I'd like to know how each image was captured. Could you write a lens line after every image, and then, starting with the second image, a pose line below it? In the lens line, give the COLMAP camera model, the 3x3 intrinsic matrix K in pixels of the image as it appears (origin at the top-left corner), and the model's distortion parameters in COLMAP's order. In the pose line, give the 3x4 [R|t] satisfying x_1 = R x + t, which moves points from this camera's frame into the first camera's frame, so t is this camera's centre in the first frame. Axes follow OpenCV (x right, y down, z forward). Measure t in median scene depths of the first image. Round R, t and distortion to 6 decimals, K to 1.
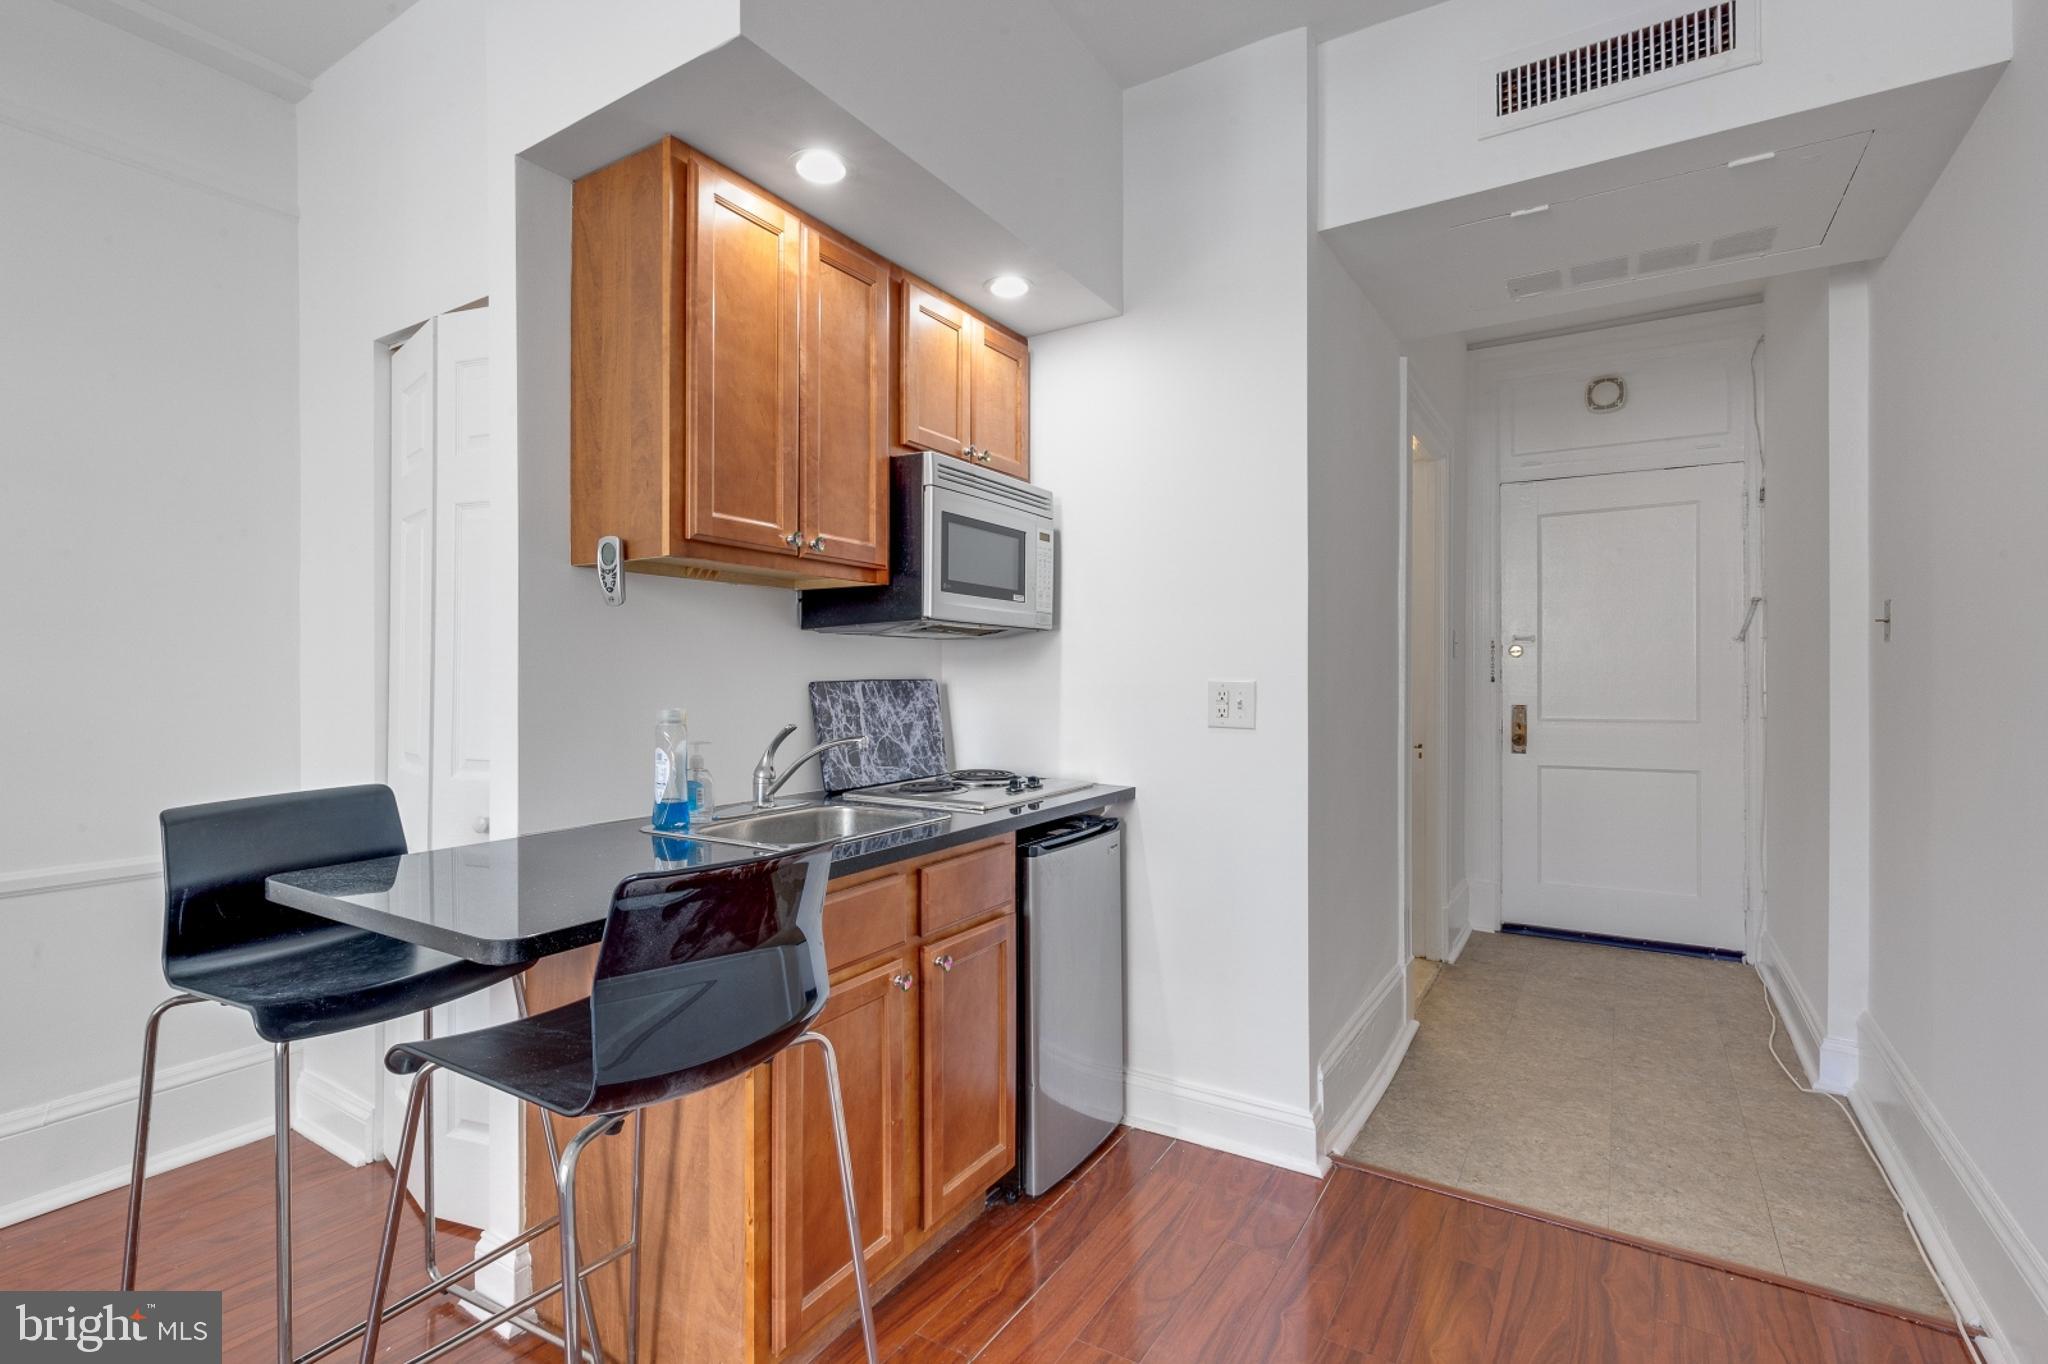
lens RADIAL K [[963.7, 0, 1029.3], [0, 963.7, 677.7], [0, 0, 1]] dist [-0.000086, 0.000077]
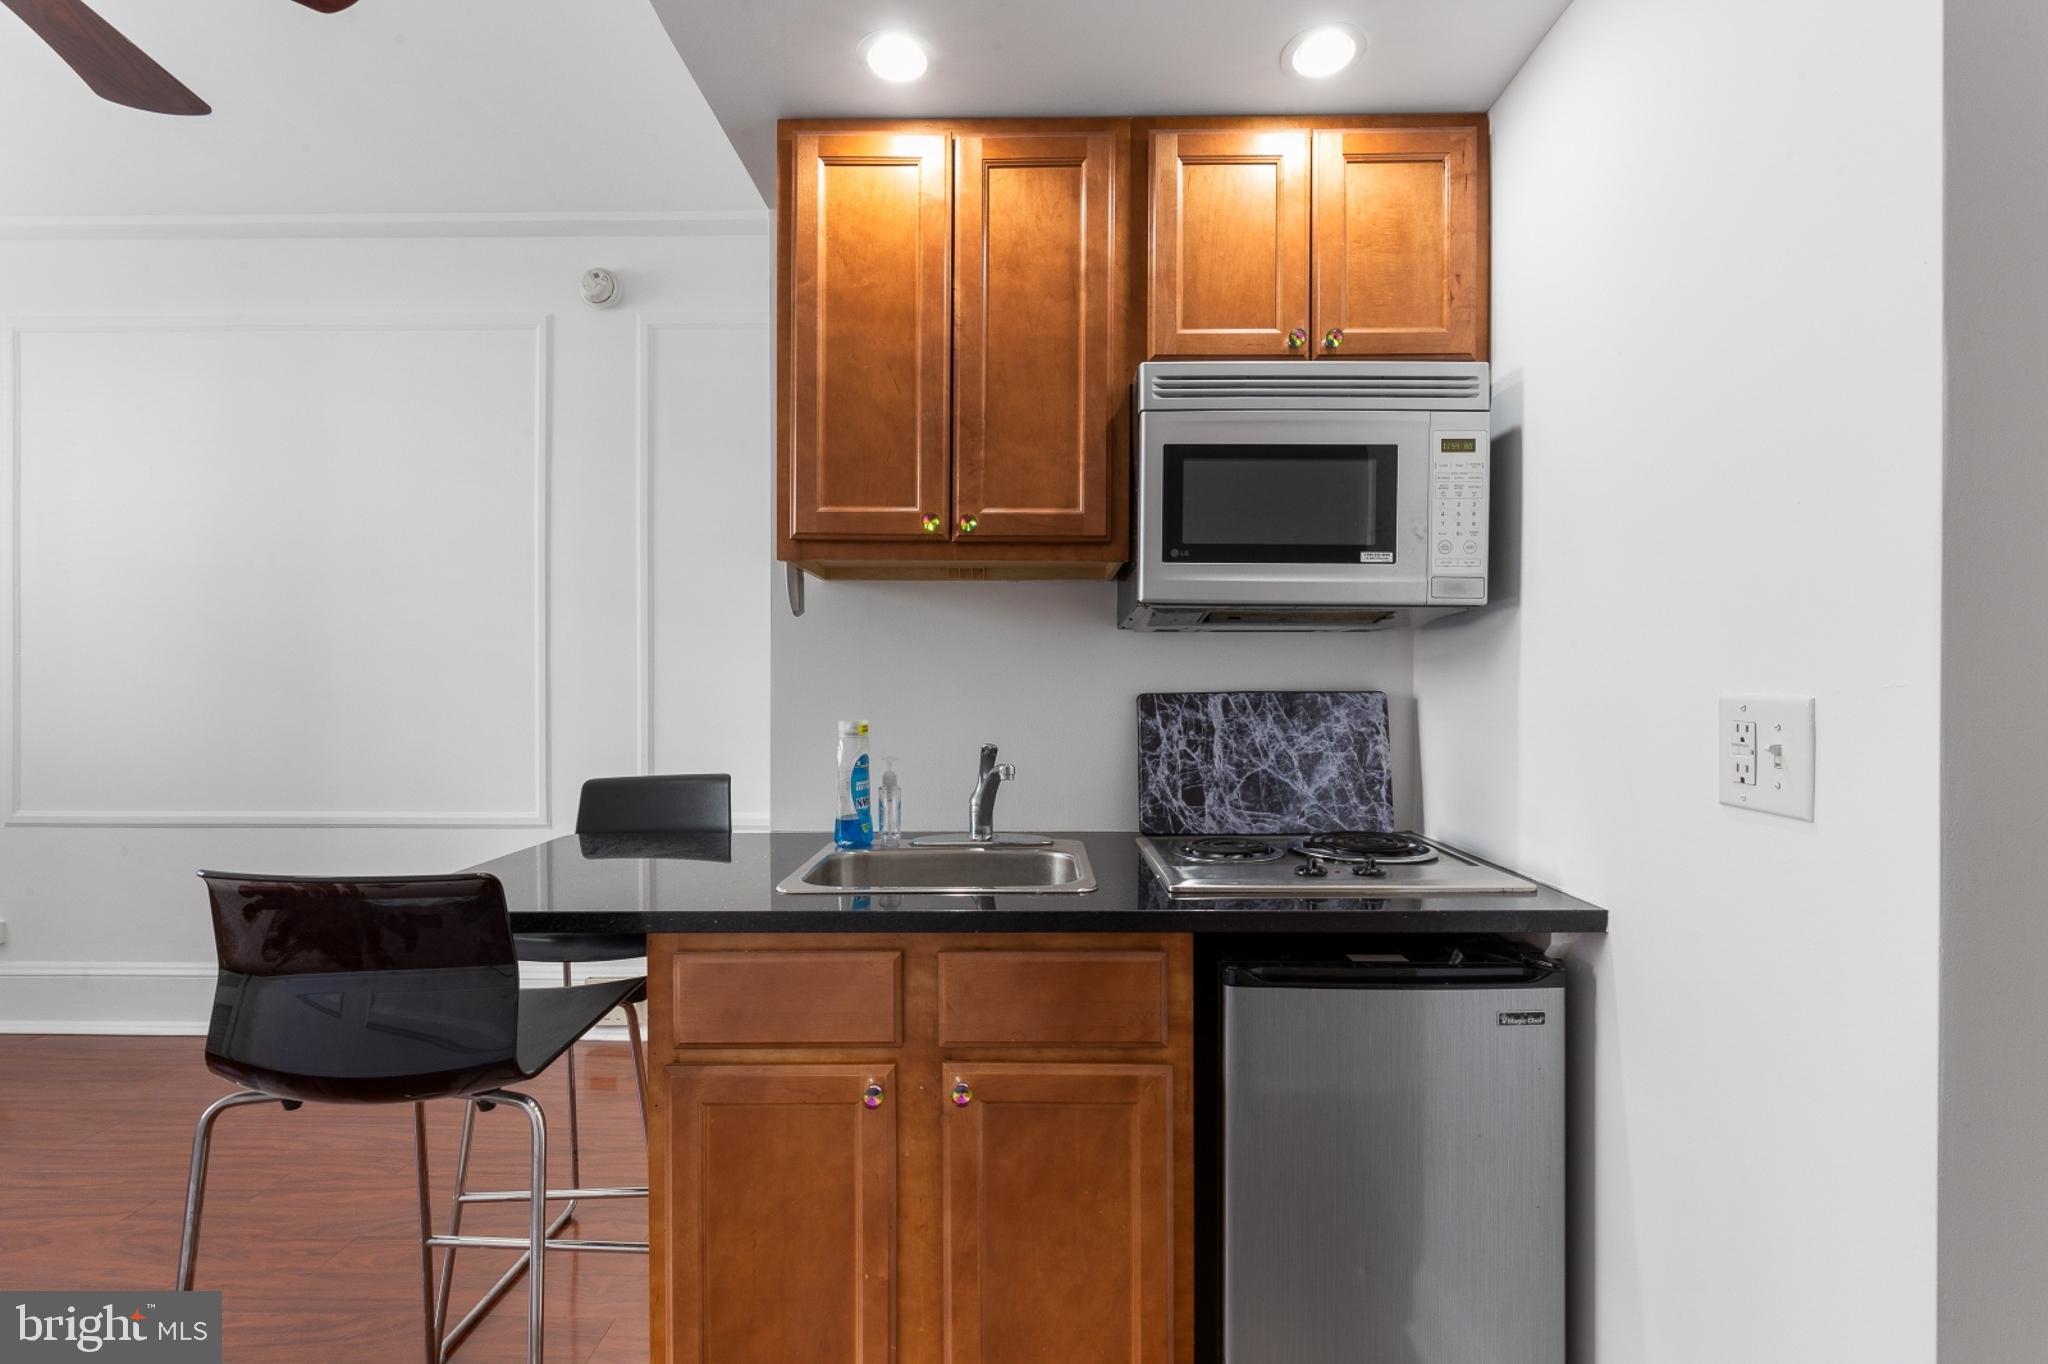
lens RADIAL K [[942.9, 0, 1029.8], [0, 942.9, 691.3], [0, 0, 1]] dist [0.000149, -0.000055]
pose [[0.506257, 0.003007, -0.862377, 0.390824], [-0.002190, 0.999995, 0.002201, 0.000752], [0.862380, 0.000775, 0.506262, 0.516004]]
